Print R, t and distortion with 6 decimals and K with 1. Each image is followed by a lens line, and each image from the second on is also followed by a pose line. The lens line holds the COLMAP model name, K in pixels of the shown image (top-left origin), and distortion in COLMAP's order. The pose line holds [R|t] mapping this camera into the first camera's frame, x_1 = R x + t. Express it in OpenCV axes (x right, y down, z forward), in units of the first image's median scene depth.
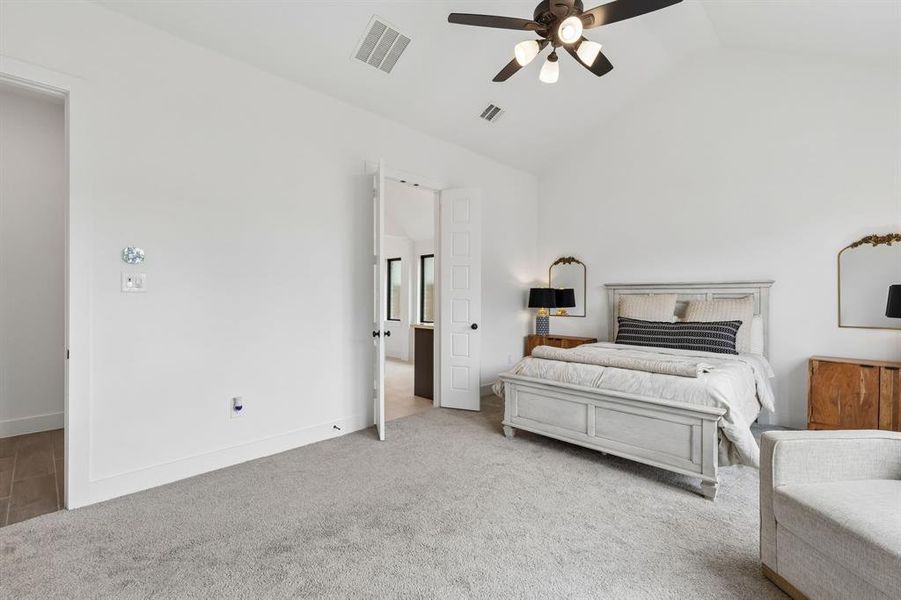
lens RADIAL K [[409.1, 0, 452.2], [0, 409.1, 296.1], [0, 0, 1]] dist [-0.000622, -0.000163]
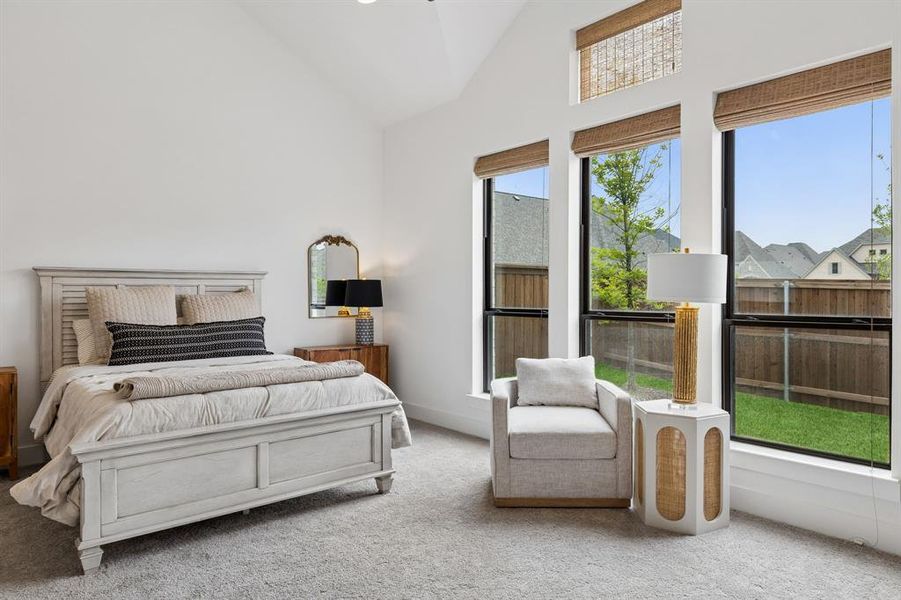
lens RADIAL K [[589.0, 0, 451.6], [0, 589.0, 300.1], [0, 0, 1]] dist [0.007231, 0.002735]
pose [[0.078132, -0.018168, 0.996777, -0.605436], [-0.000663, 0.999833, 0.018276, 0.000458], [-0.996943, -0.002088, 0.078107, 0.563477]]
